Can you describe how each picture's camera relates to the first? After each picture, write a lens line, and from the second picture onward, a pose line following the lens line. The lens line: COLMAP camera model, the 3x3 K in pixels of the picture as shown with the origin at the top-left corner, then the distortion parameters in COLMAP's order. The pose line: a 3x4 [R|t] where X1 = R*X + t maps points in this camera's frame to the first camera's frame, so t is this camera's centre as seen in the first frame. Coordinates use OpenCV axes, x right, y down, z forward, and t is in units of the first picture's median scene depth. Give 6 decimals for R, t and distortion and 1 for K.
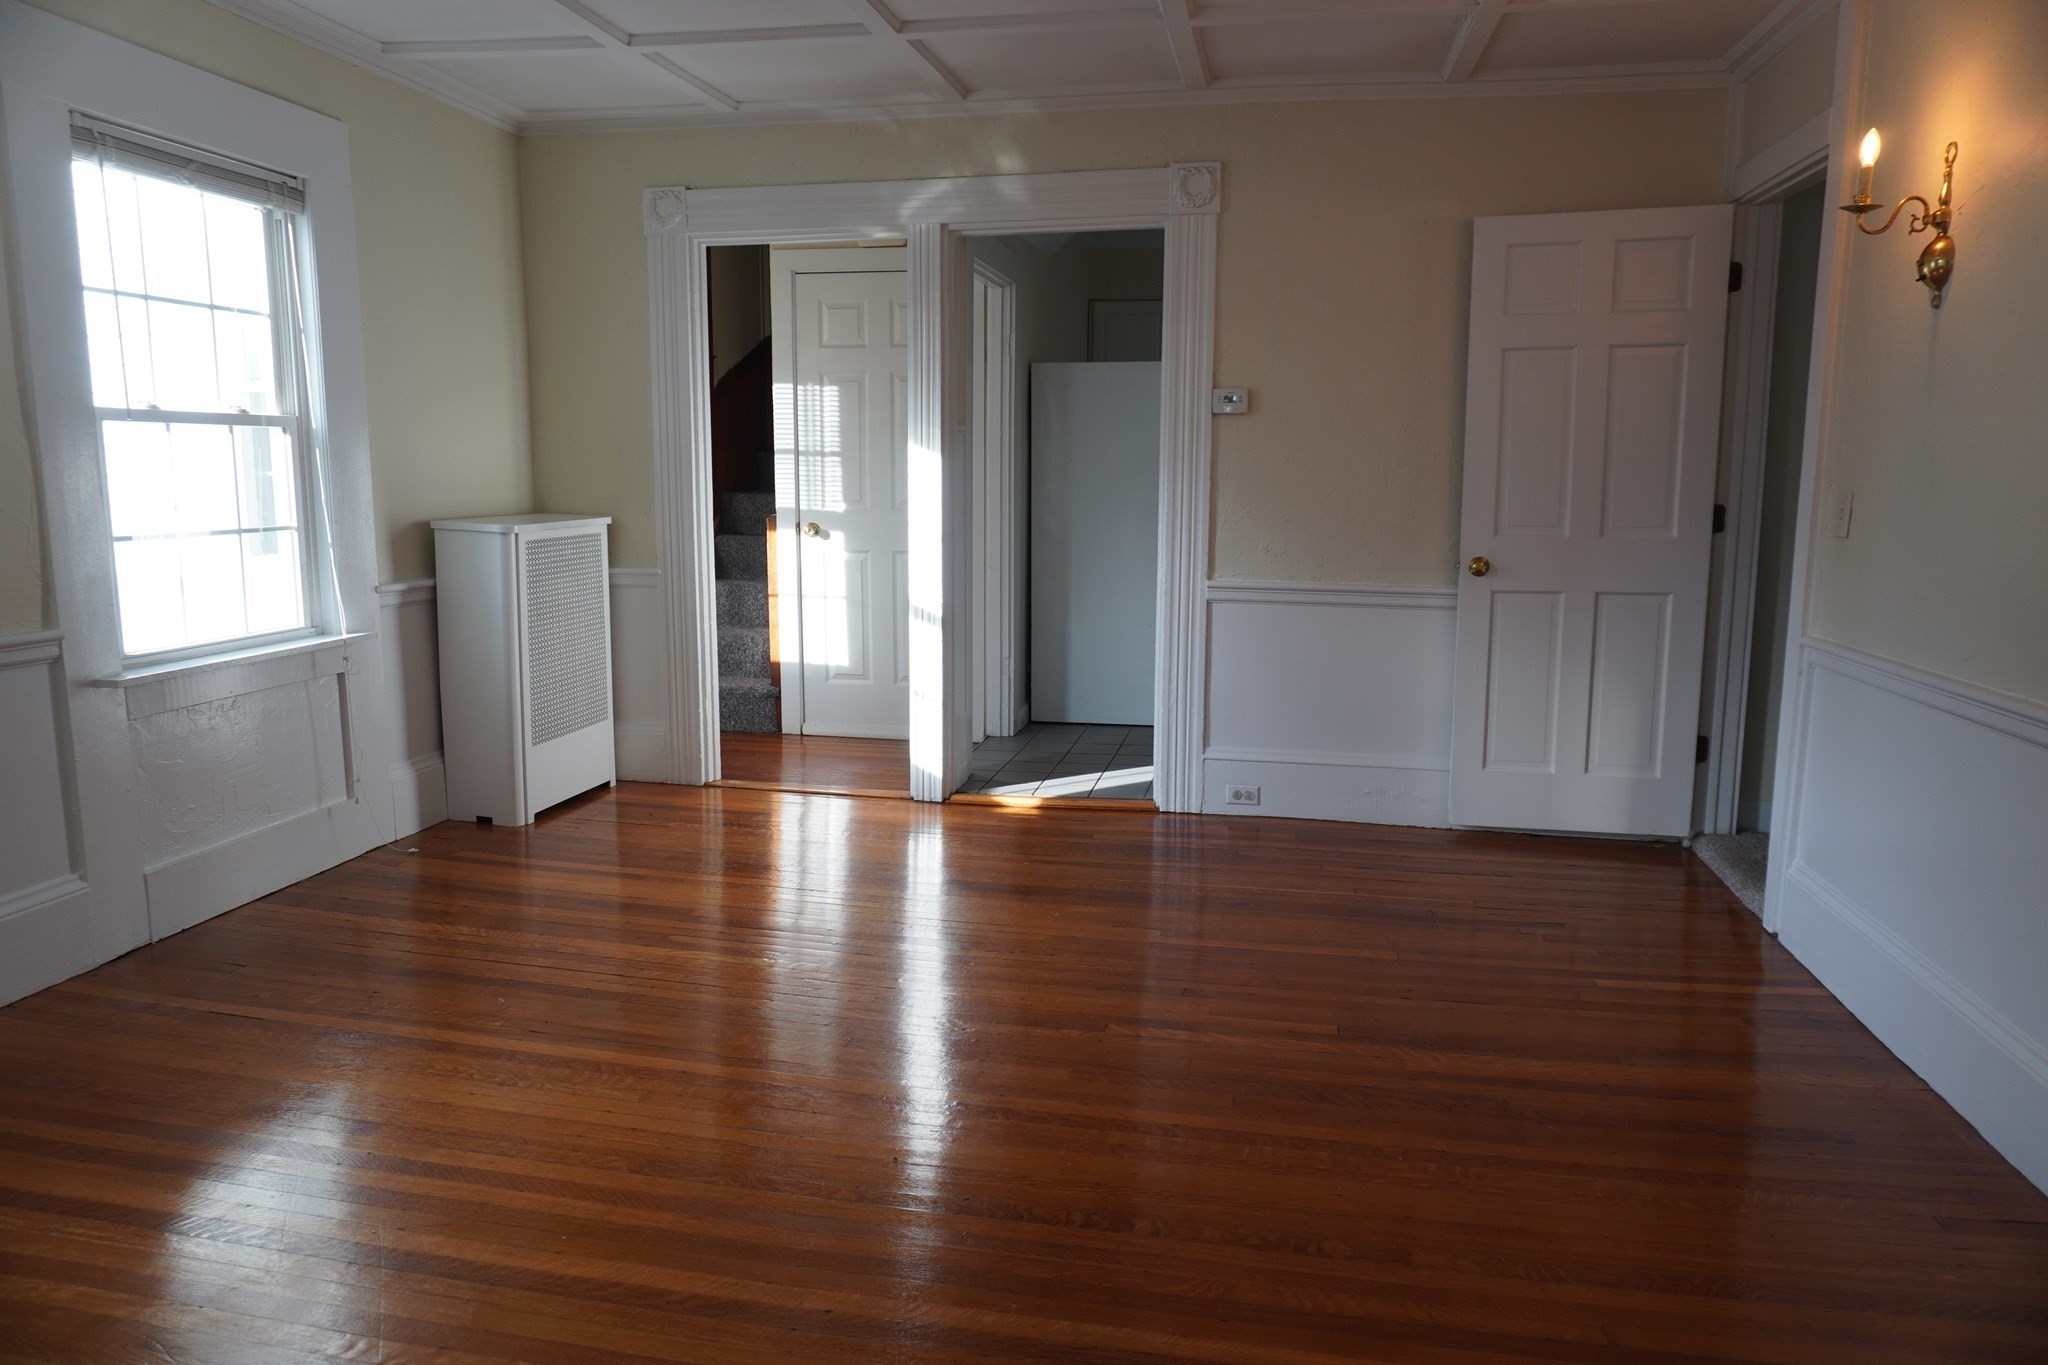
lens RADIAL K [[1369.3, 0, 1021.4], [0, 1369.3, 696.4], [0, 0, 1]] dist [-0.043885, 0.028910]
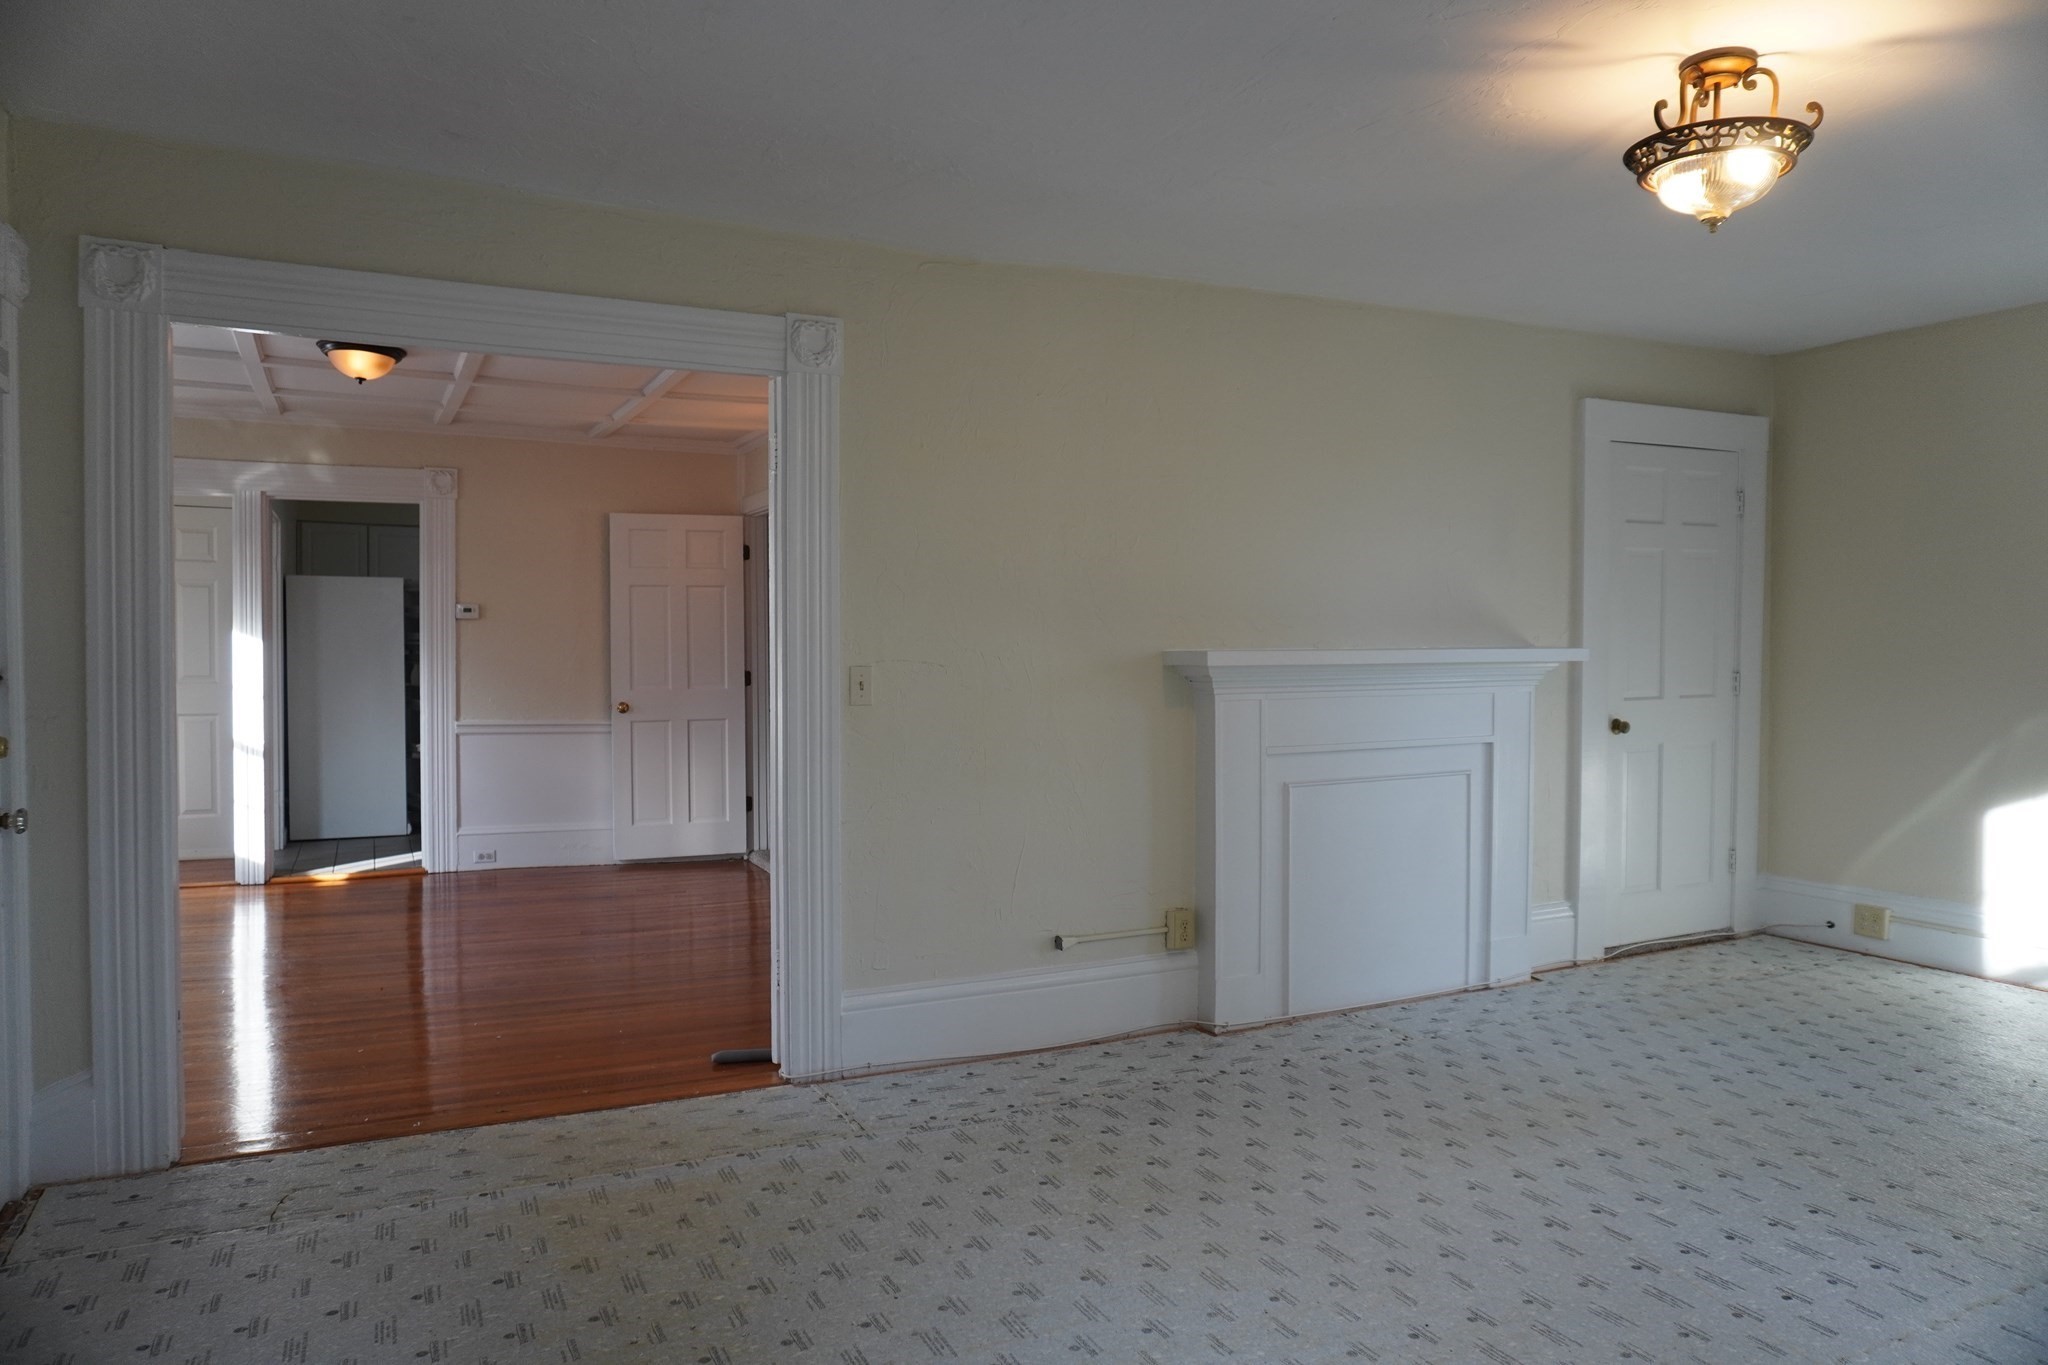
lens RADIAL K [[1369.3, 0, 1021.4], [0, 1369.3, 695.3], [0, 0, 1]] dist [-0.043885, 0.028910]
pose [[0.790081, -0.013912, 0.612844, -0.321845], [0.099763, 0.989332, -0.106156, 0.121833], [-0.604830, 0.145011, 0.783041, -0.658241]]
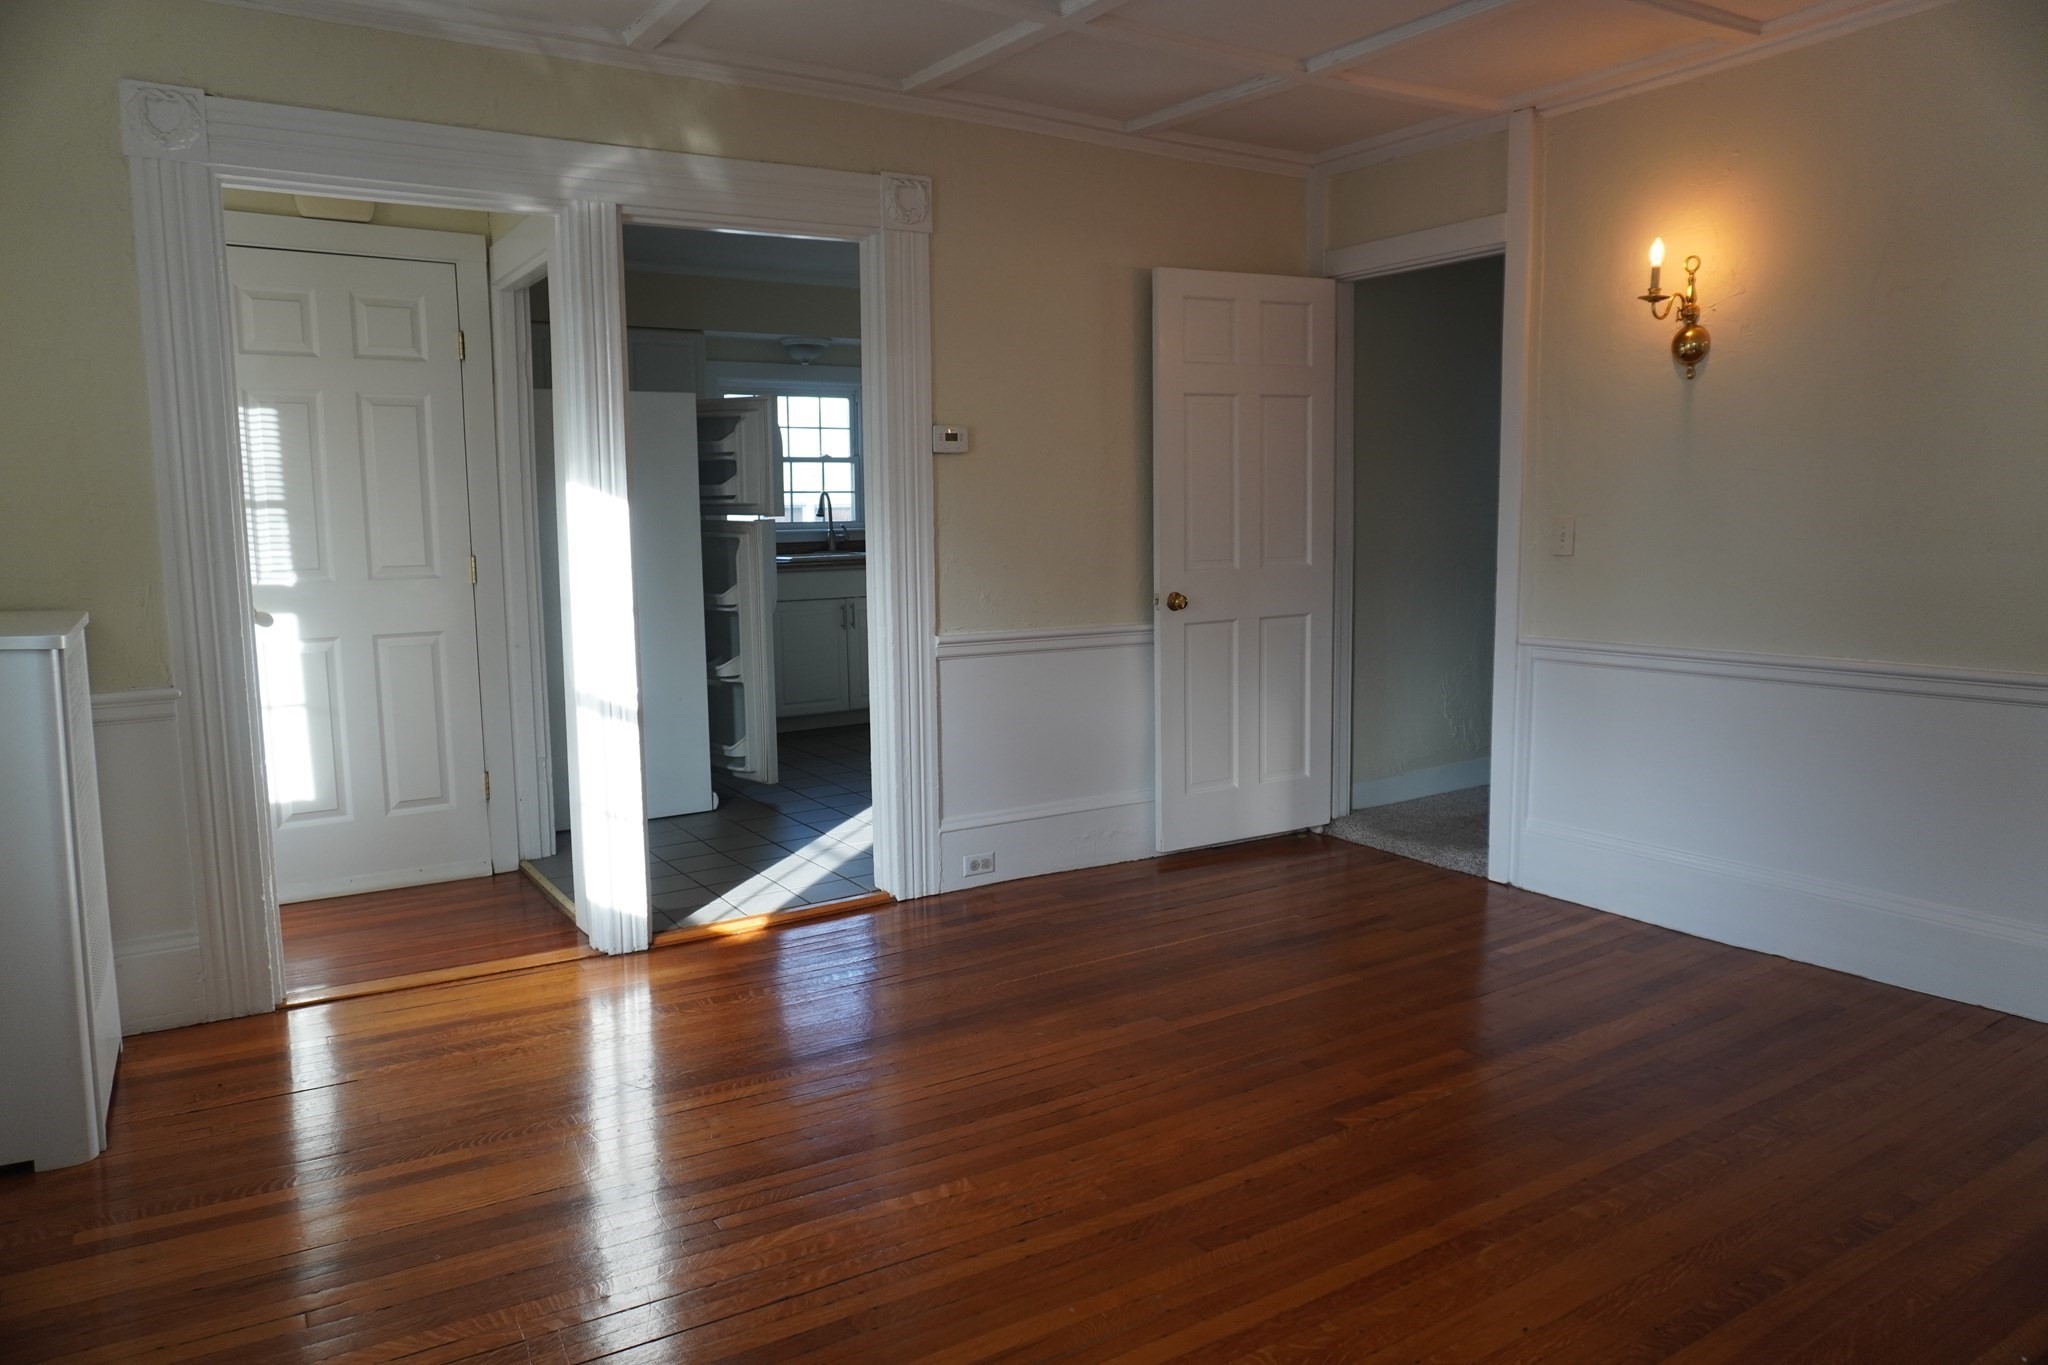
lens RADIAL K [[1369.3, 0, 1074.9], [0, 1369.3, 689.2], [0, 0, 1]] dist [-0.043885, 0.028910]
pose [[0.718817, -0.105571, 0.687136, -0.431440], [0.130328, 0.991342, 0.015973, -0.053424], [-0.682874, 0.078071, 0.726353, 0.289014]]
